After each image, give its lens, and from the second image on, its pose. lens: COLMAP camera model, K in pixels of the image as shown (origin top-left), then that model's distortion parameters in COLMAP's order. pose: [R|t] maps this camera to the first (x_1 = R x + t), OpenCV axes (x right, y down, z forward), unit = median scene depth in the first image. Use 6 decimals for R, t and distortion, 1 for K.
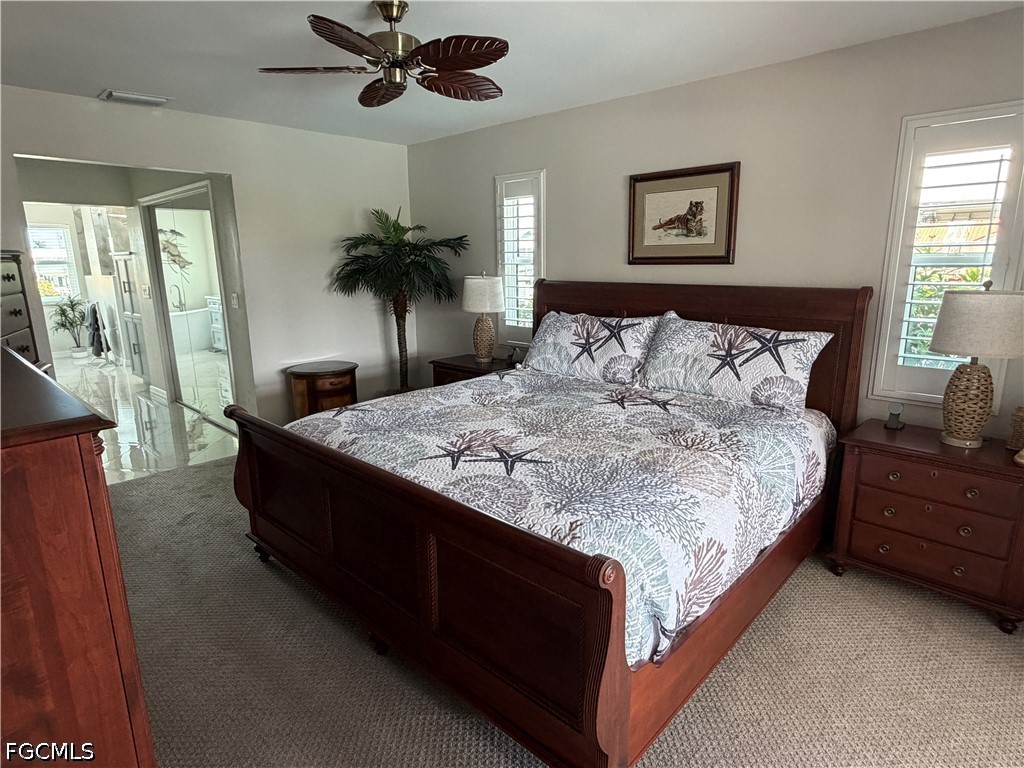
lens RADIAL K [[574.2, 0, 508.4], [0, 574.2, 385.4], [0, 0, 1]] dist [0.005715, 0.000436]
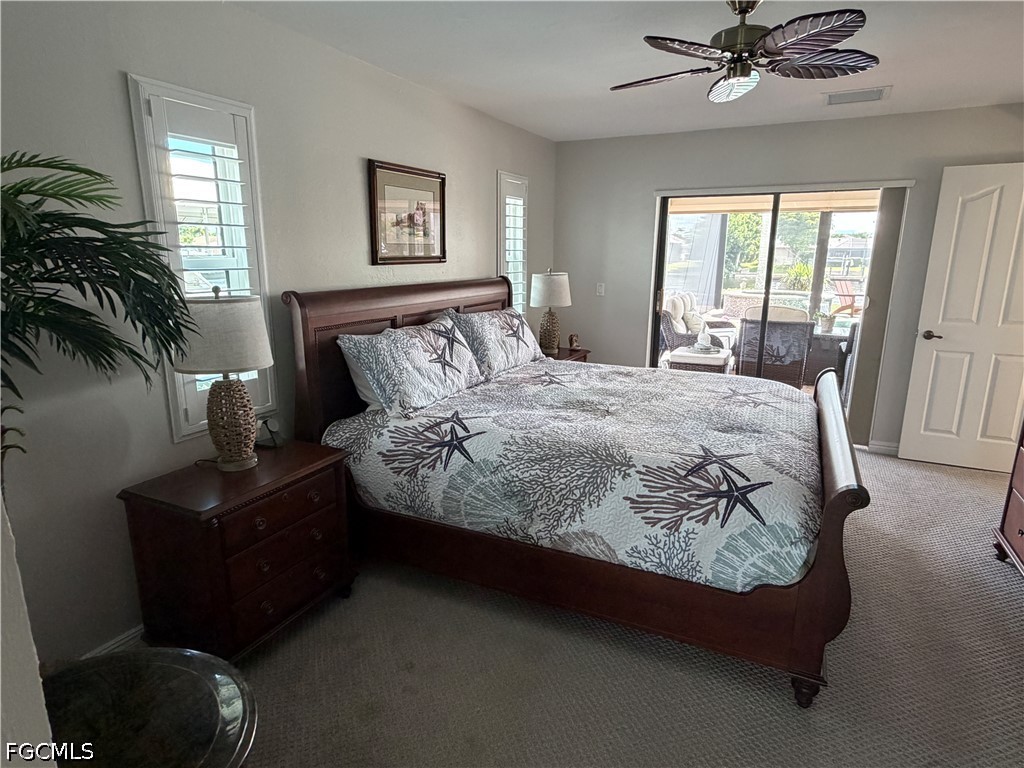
lens RADIAL K [[574.2, 0, 508.4], [0, 574.2, 385.4], [0, 0, 1]] dist [0.005715, 0.000436]
pose [[-0.289255, -0.198516, 0.936442, -0.899315], [0.219798, 0.938349, 0.266813, -0.305508], [-0.931676, 0.283005, -0.227789, 1.425349]]
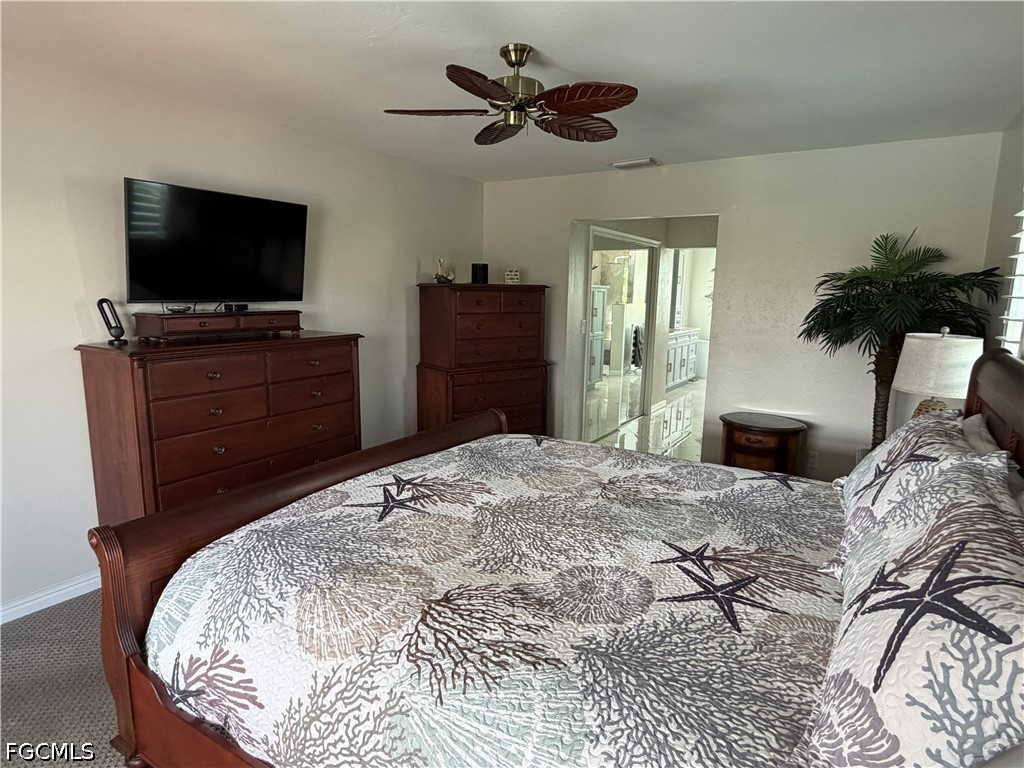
lens RADIAL K [[574.2, 0, 508.4], [0, 574.2, 385.4], [0, 0, 1]] dist [0.005715, 0.000436]
pose [[0.213203, 0.176929, -0.960854, 0.712003], [-0.234020, 0.964085, 0.125598, -0.174650], [0.948567, 0.198081, 0.246951, 0.693185]]
